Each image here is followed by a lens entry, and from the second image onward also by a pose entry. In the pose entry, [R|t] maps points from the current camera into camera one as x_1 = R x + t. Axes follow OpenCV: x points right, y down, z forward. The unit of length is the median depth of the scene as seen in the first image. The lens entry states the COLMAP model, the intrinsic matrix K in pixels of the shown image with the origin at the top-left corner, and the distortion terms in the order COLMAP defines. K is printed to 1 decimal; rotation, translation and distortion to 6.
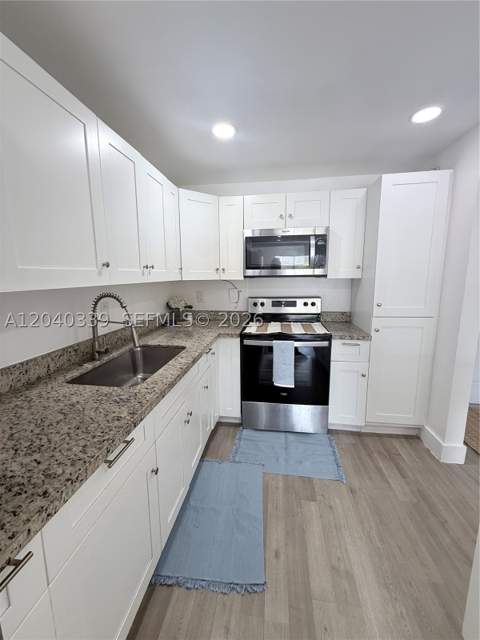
lens RADIAL K [[259.6, 0, 240.0], [0, 259.6, 320.0], [0, 0, 1]] dist [-0.001126, -0.000114]
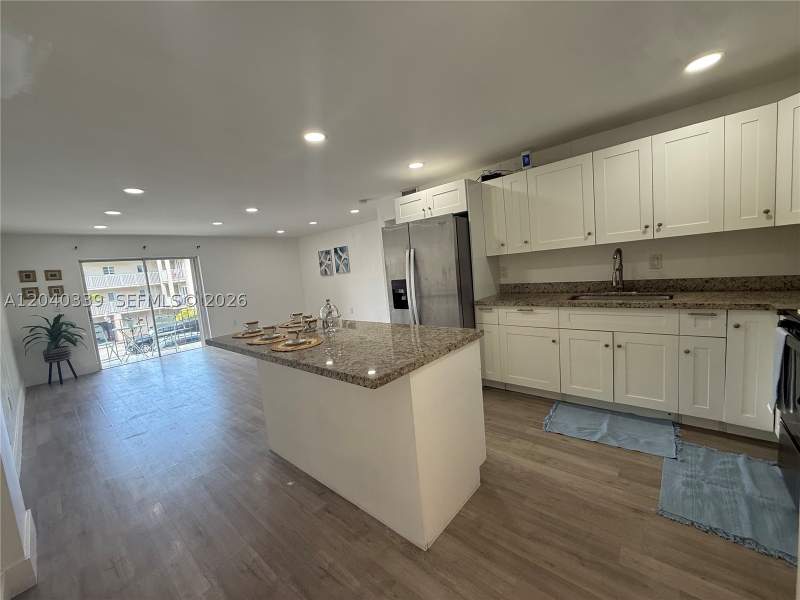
lens RADIAL K [[319.9, 0, 400.0], [0, 319.9, 300.0], [0, 0, 1]] dist [-0.001337, 0.000014]
pose [[-0.547641, 0.142566, -0.824478, 1.868670], [-0.035349, 0.980555, 0.193035, -0.144743], [0.835966, 0.134858, -0.531953, 1.018563]]
